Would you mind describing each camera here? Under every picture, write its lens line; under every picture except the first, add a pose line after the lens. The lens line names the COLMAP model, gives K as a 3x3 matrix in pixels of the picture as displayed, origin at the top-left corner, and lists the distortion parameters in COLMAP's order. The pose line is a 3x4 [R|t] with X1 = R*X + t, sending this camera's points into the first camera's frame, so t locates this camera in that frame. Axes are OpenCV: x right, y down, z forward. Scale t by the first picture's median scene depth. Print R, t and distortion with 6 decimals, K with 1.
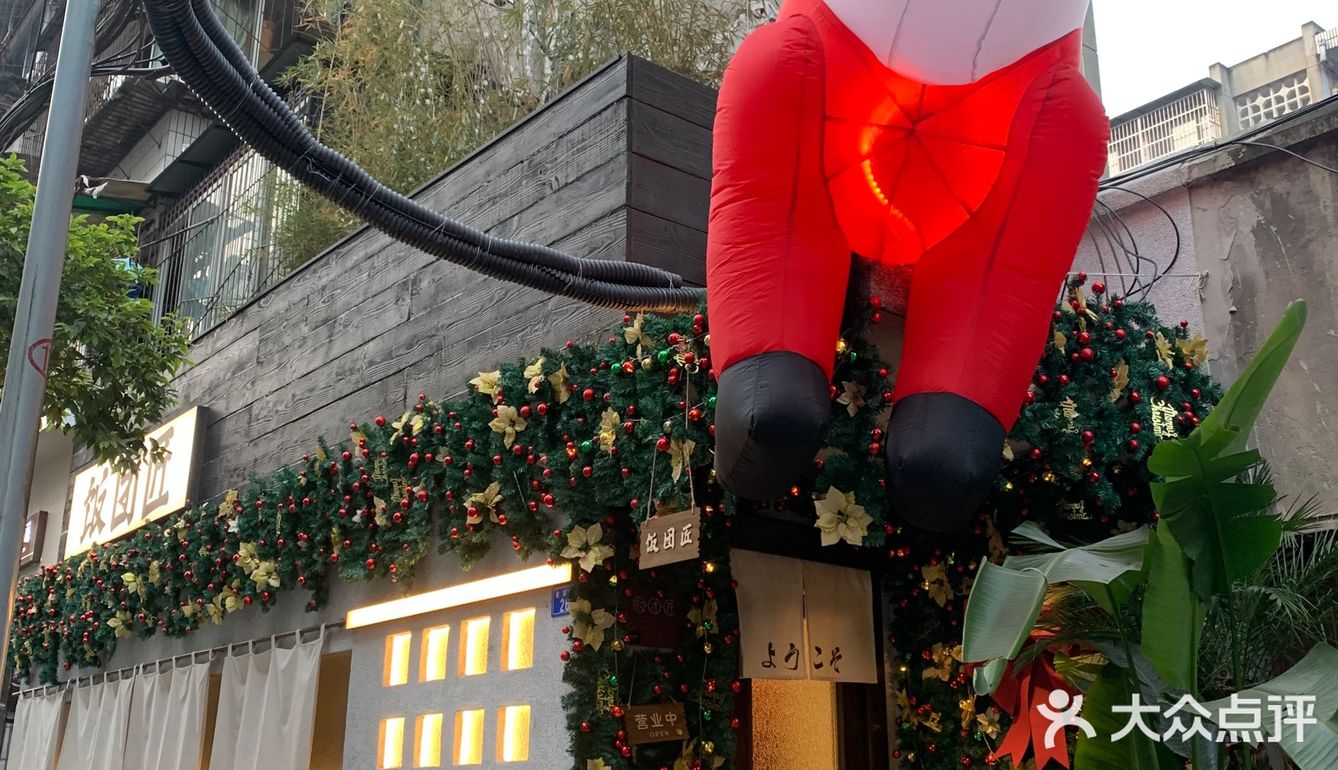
lens RADIAL K [[1360.8, 0, 669.0], [0, 1360.8, 385.0], [0, 0, 1]] dist [0.198210, -0.466274]
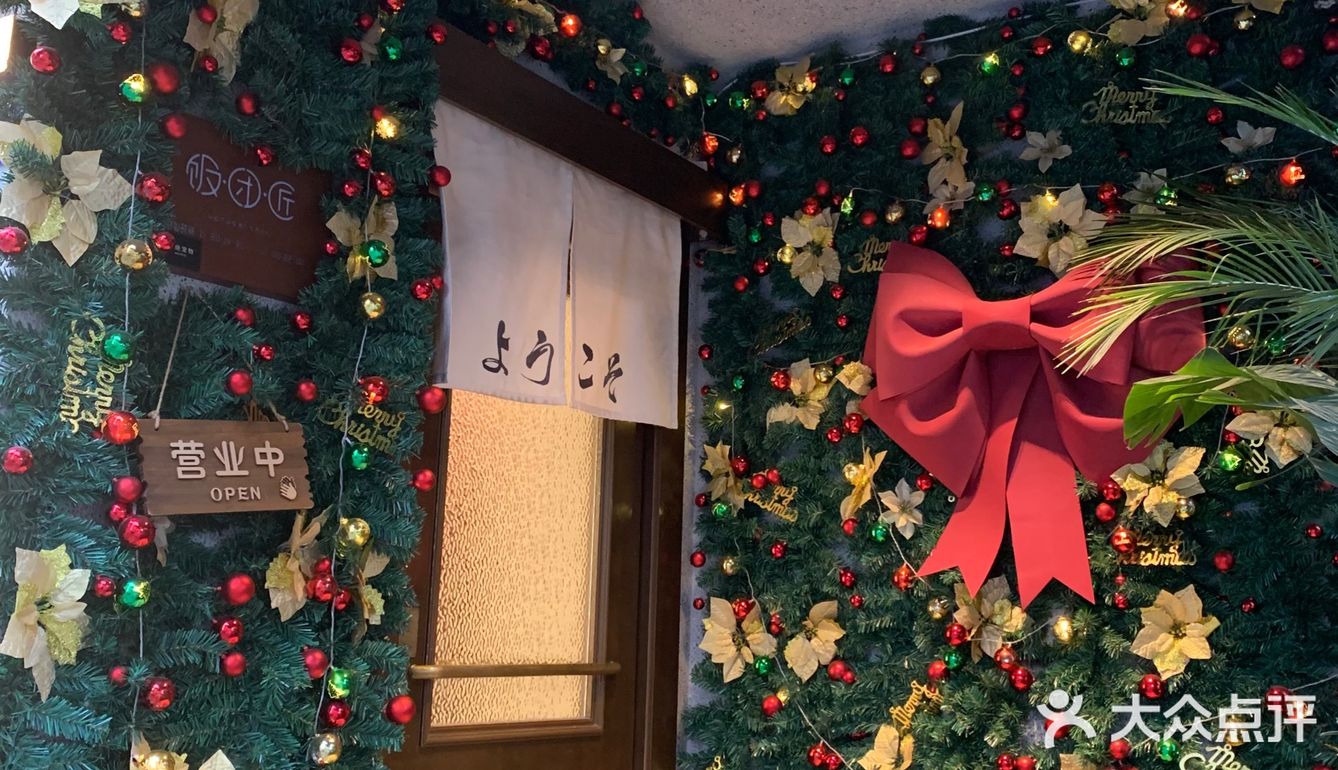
lens RADIAL K [[1360.8, 0, 669.0], [0, 1360.8, 385.0], [0, 0, 1]] dist [0.198210, -0.466274]
pose [[0.950357, 0.077987, 0.301230, -0.009622], [-0.118482, 0.985851, 0.118570, 0.148517], [-0.287721, -0.148374, 0.946151, 0.547614]]
